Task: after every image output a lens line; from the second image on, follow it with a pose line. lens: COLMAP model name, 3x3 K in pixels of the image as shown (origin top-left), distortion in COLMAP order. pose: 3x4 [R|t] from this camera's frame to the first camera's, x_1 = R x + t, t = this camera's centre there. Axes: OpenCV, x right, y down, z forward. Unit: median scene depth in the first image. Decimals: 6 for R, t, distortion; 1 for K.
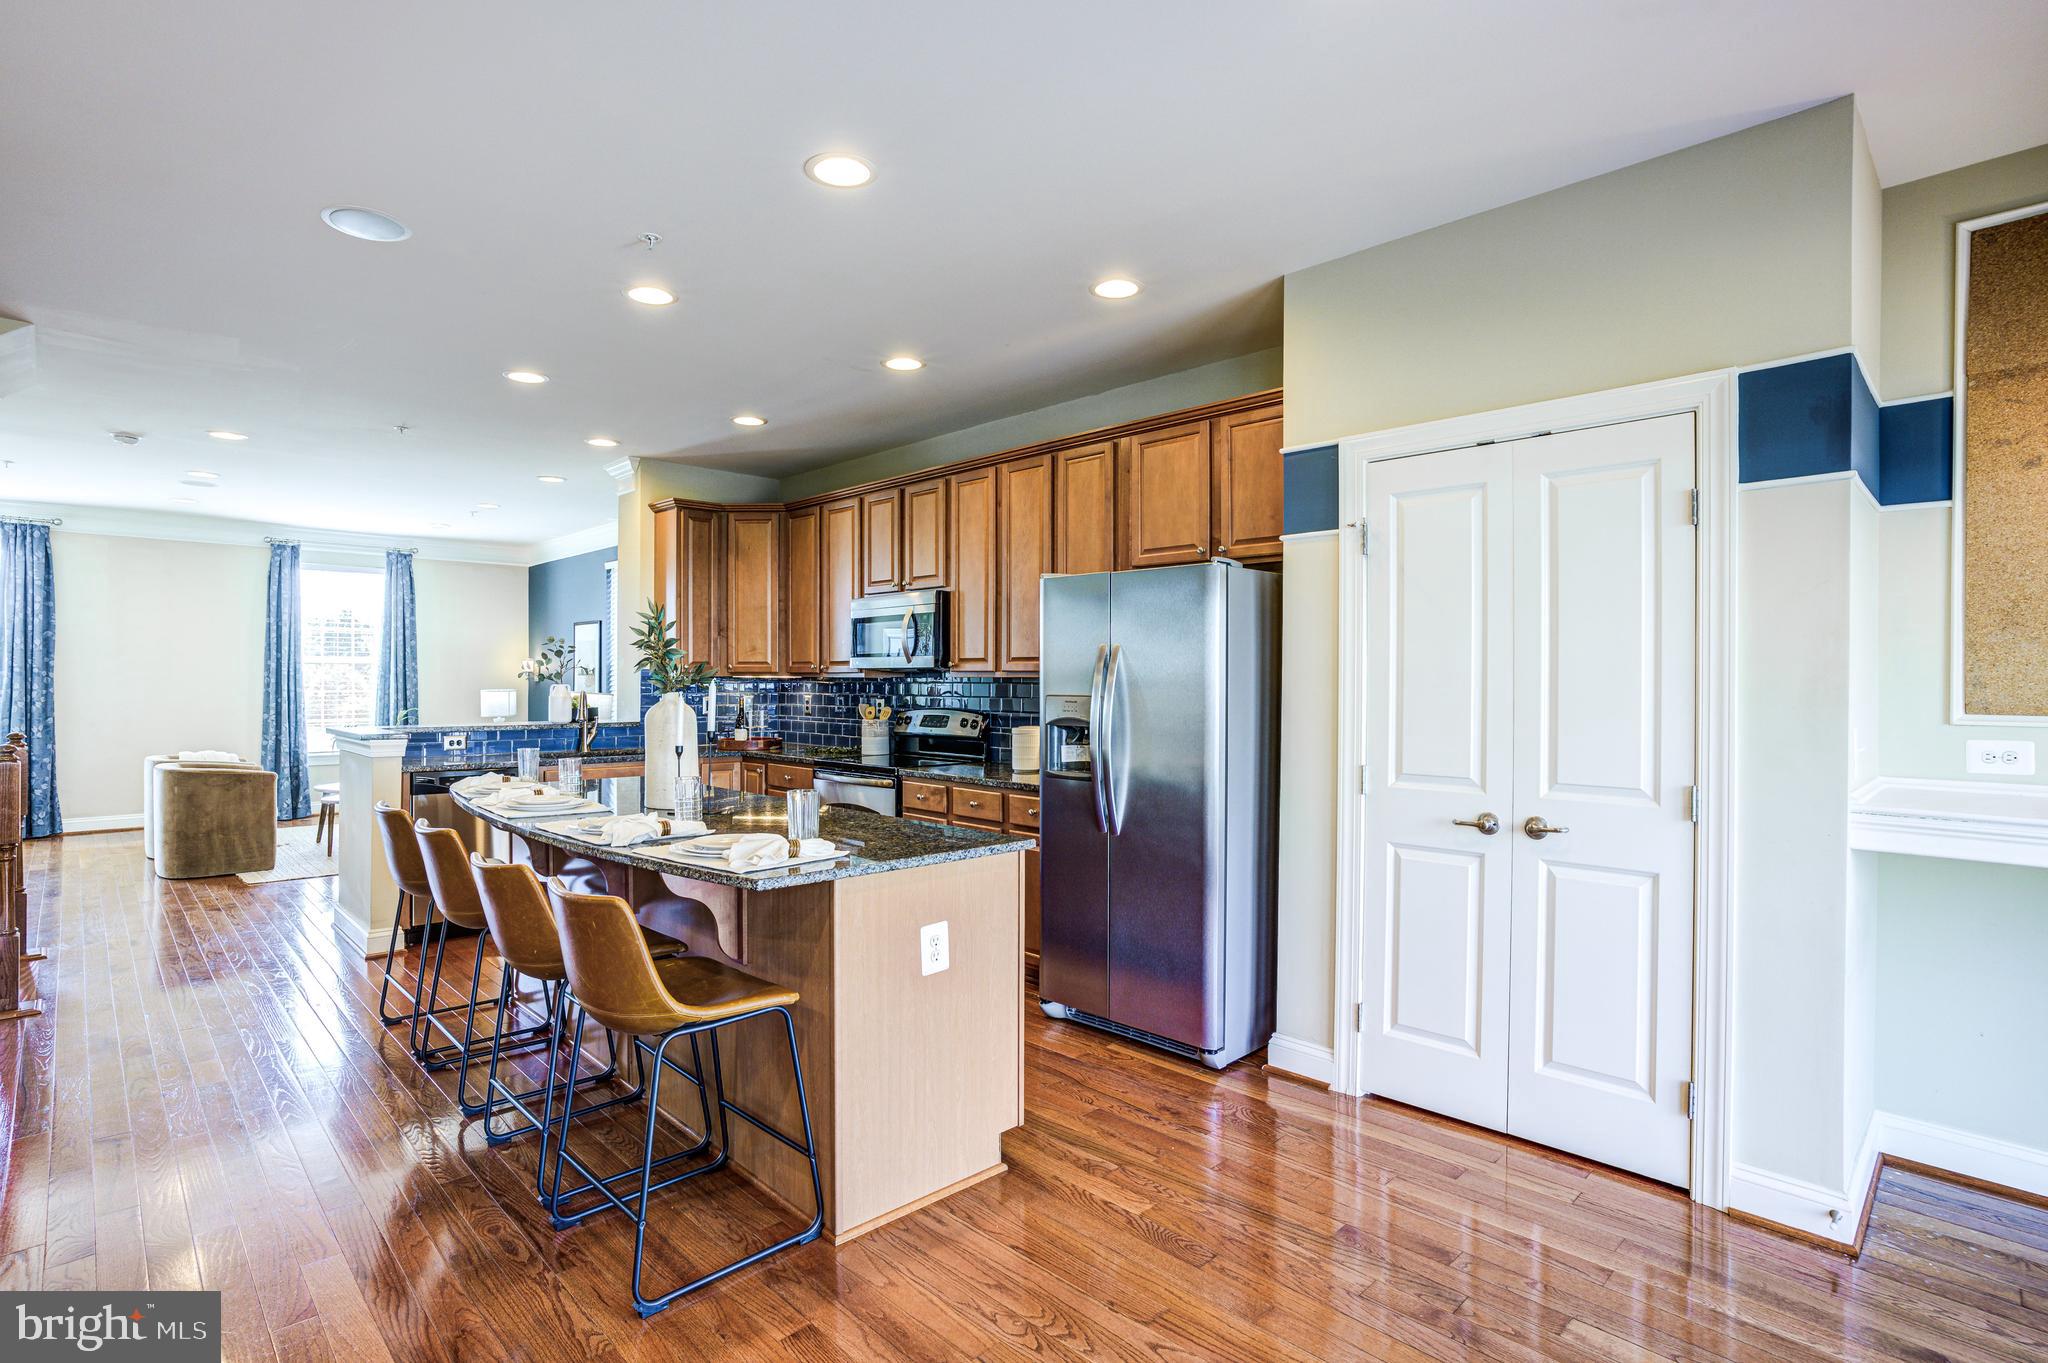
lens RADIAL K [[1012.2, 0, 1040.0], [0, 1012.2, 680.3], [0, 0, 1]] dist [-0.046979, 0.023645]
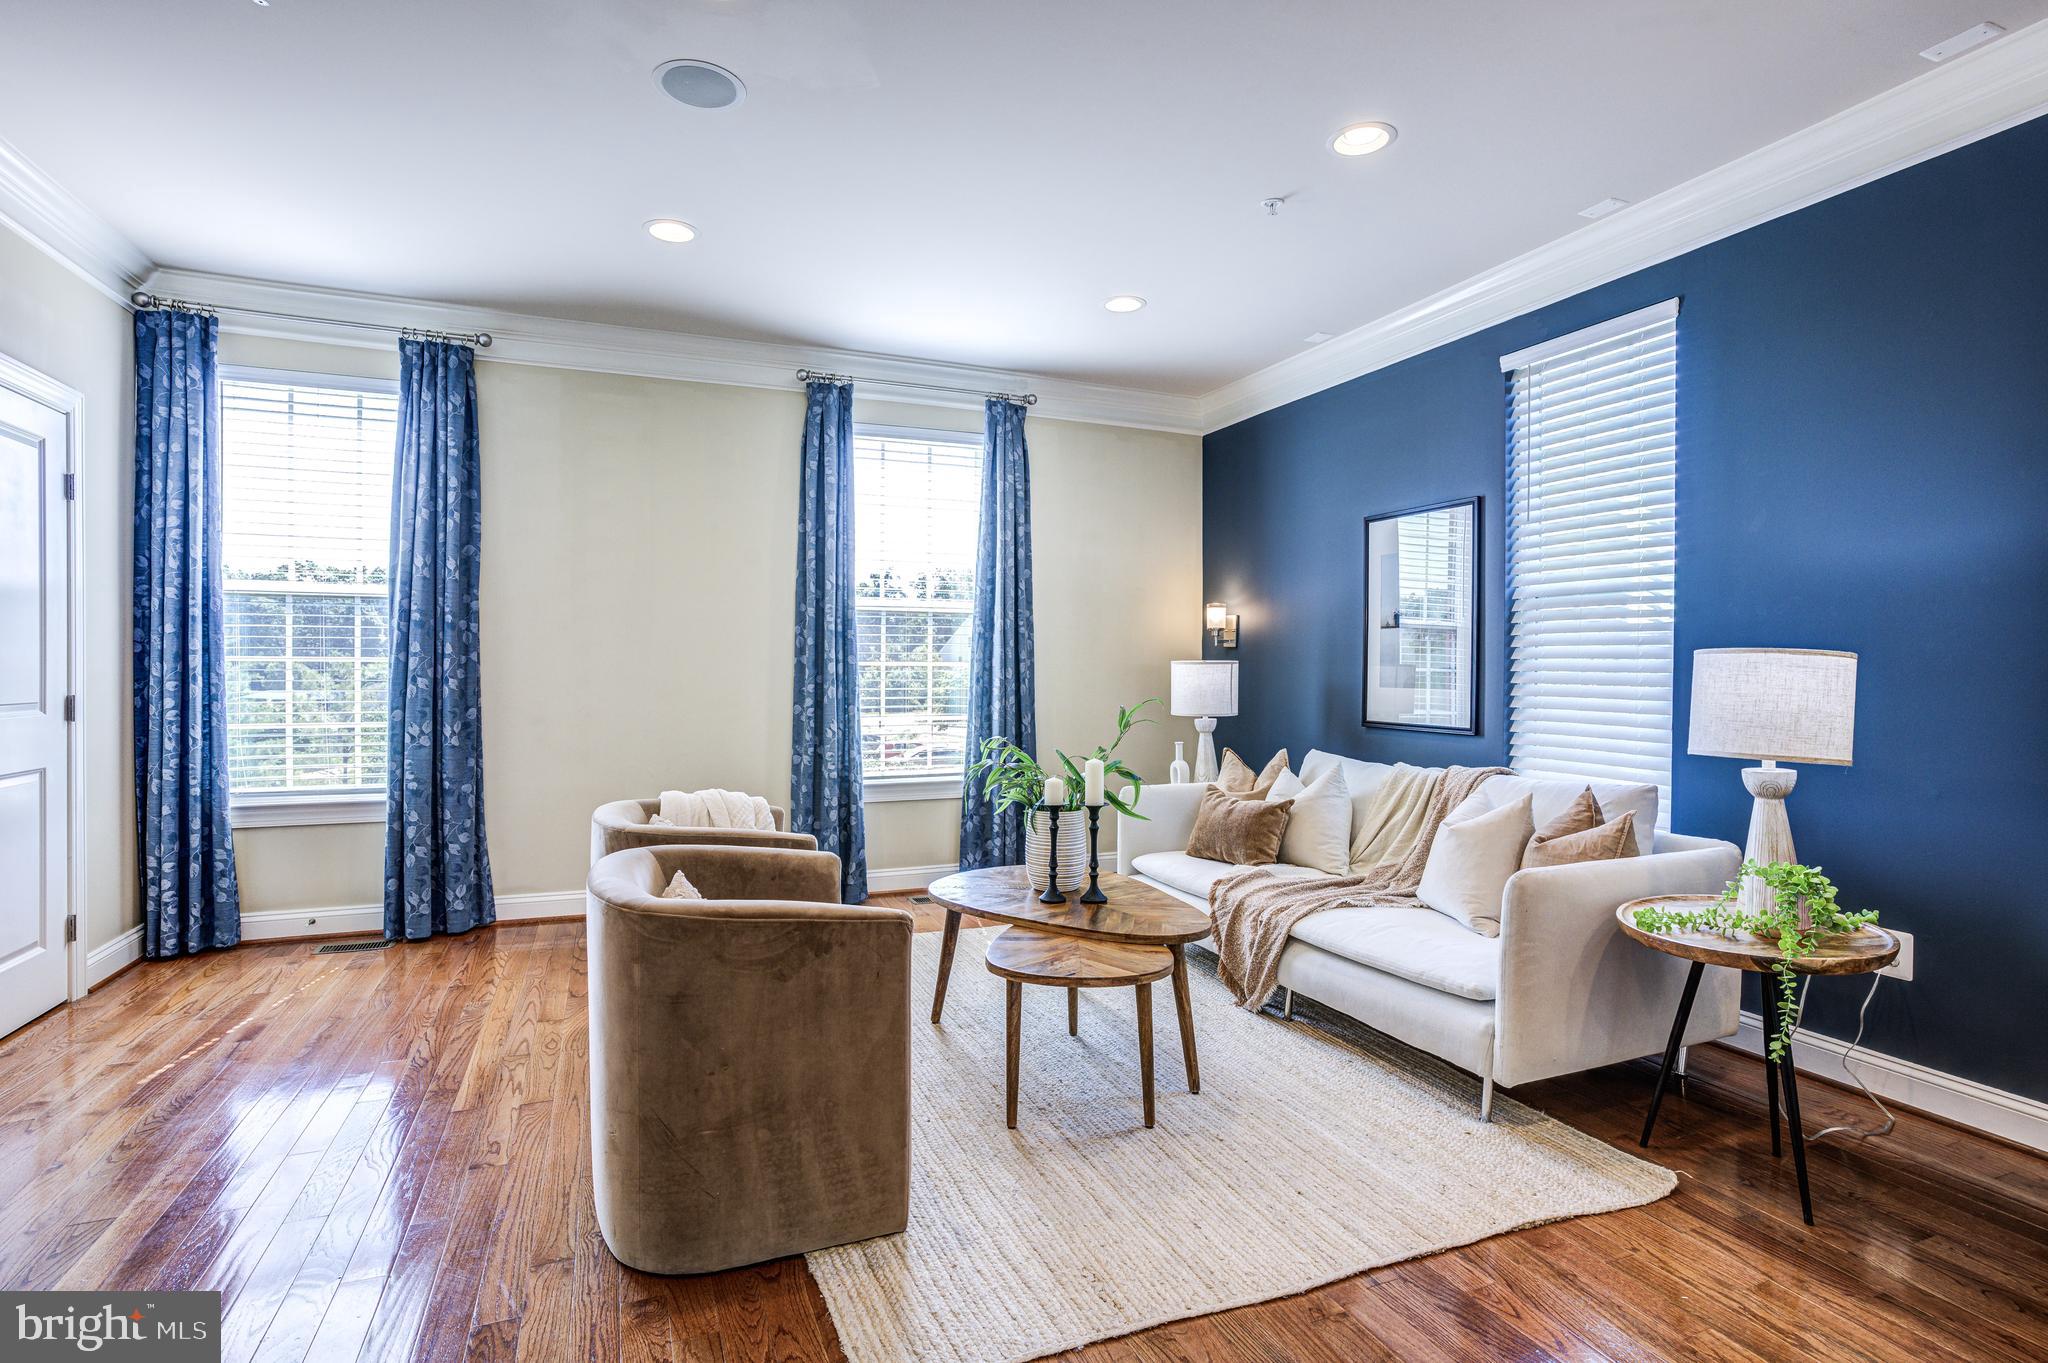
lens RADIAL K [[1012.2, 0, 1020.0], [0, 1012.2, 681.4], [0, 0, 1]] dist [-0.046979, 0.023645]
pose [[0.924552, 0.006278, -0.381004, -0.710453], [-0.001754, 0.999924, 0.012220, 0.022206], [0.381052, -0.010630, 0.924493, 0.833519]]
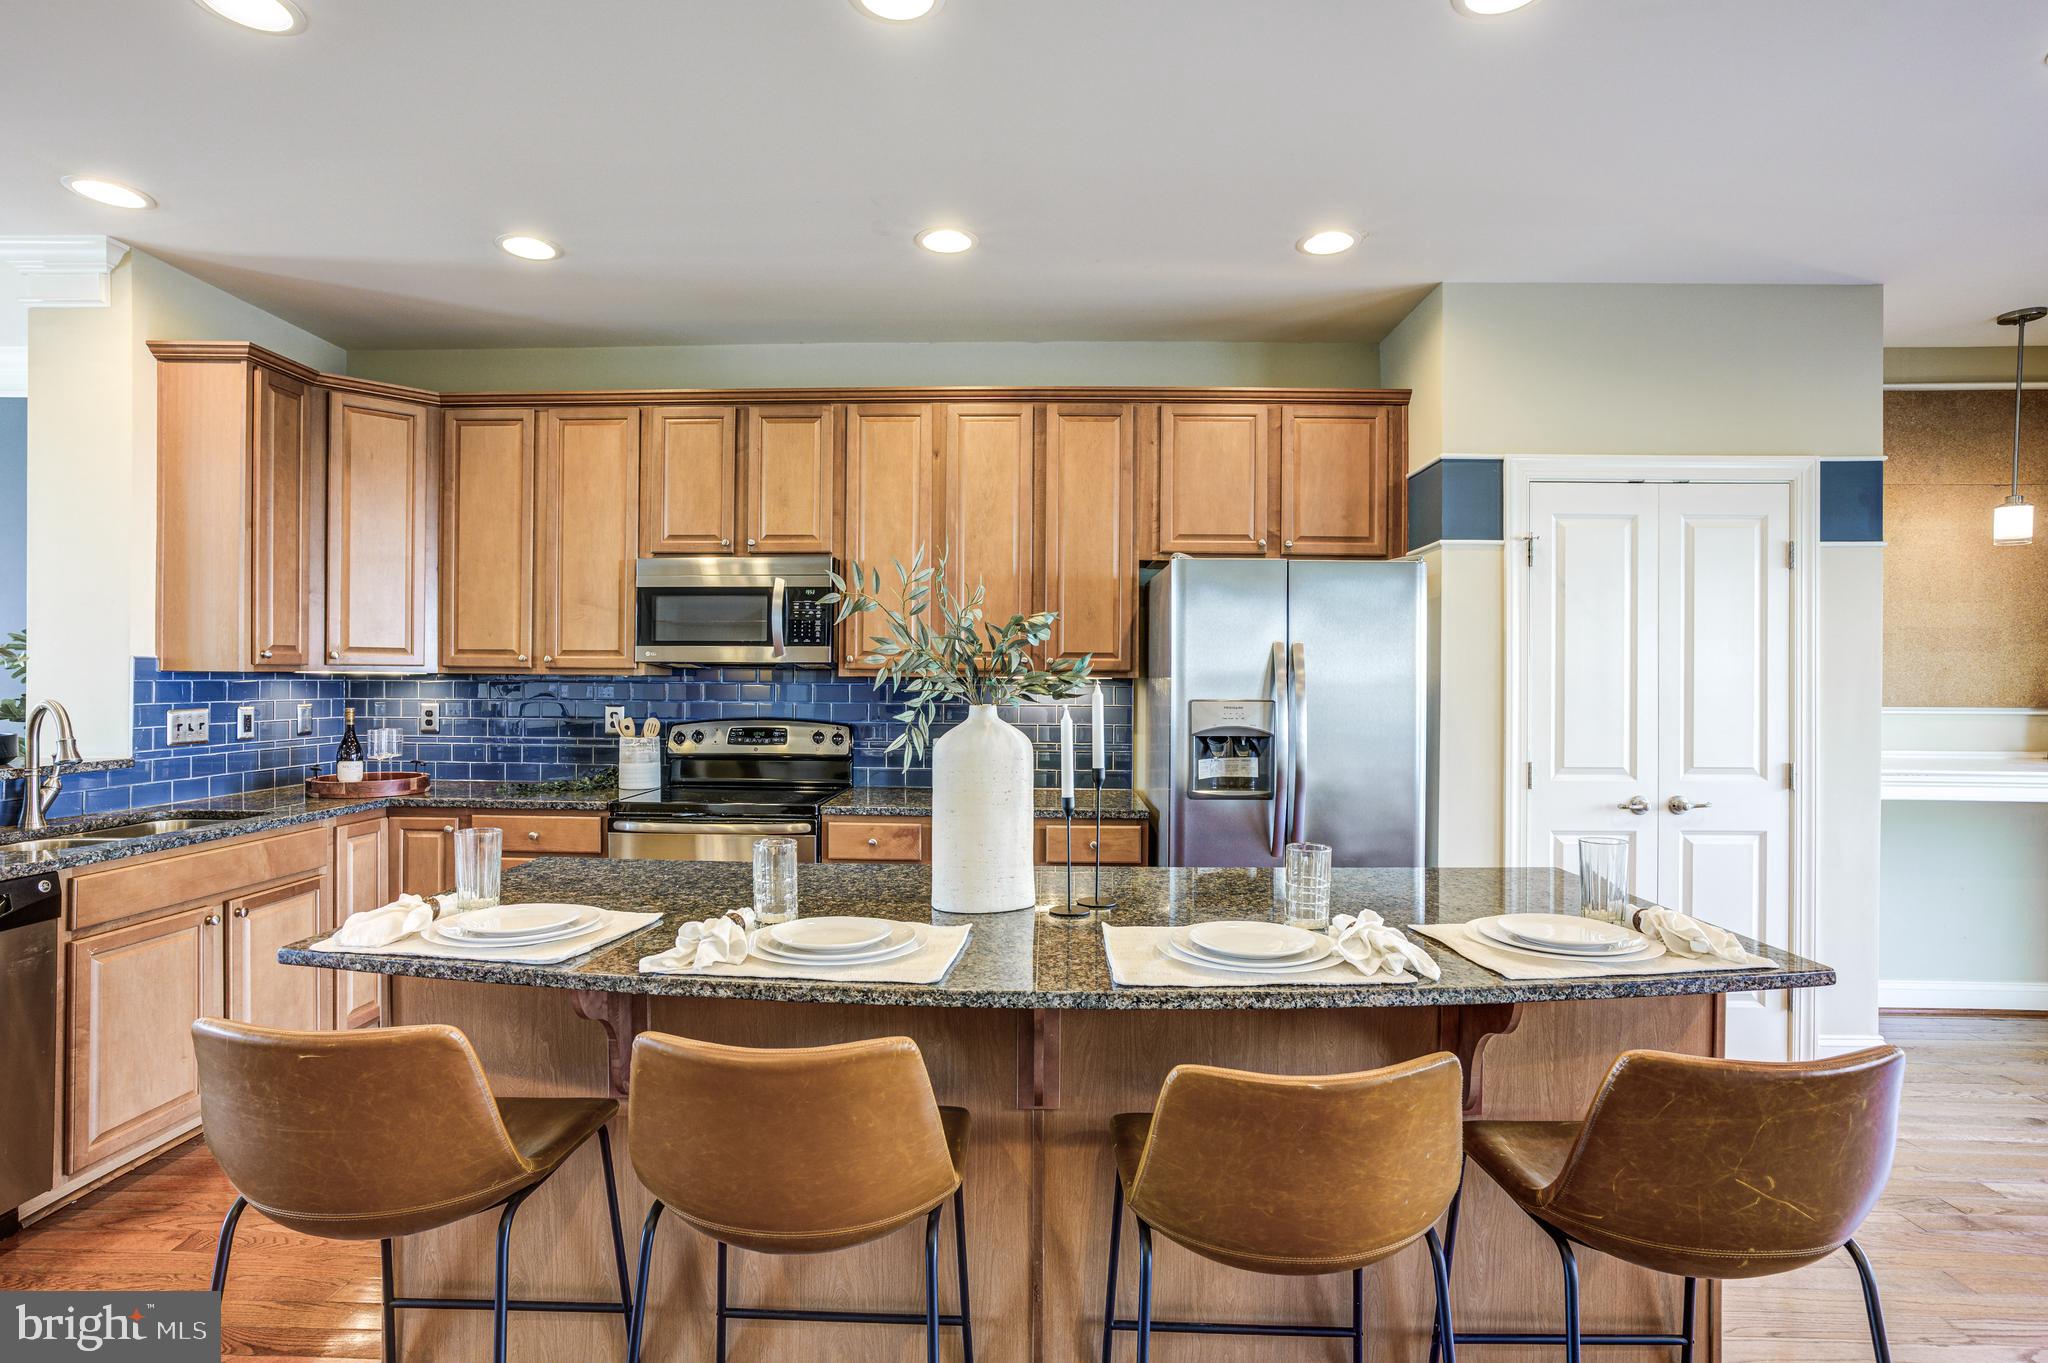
lens RADIAL K [[973.7, 0, 1014.8], [0, 973.7, 683.5], [0, 0, 1]] dist [-0.034956, 0.011112]
pose [[0.718528, 0.001025, 0.695497, -0.424973], [-0.003877, 0.999989, 0.002531, -0.000056], [-0.695487, -0.004515, 0.718525, 0.345861]]
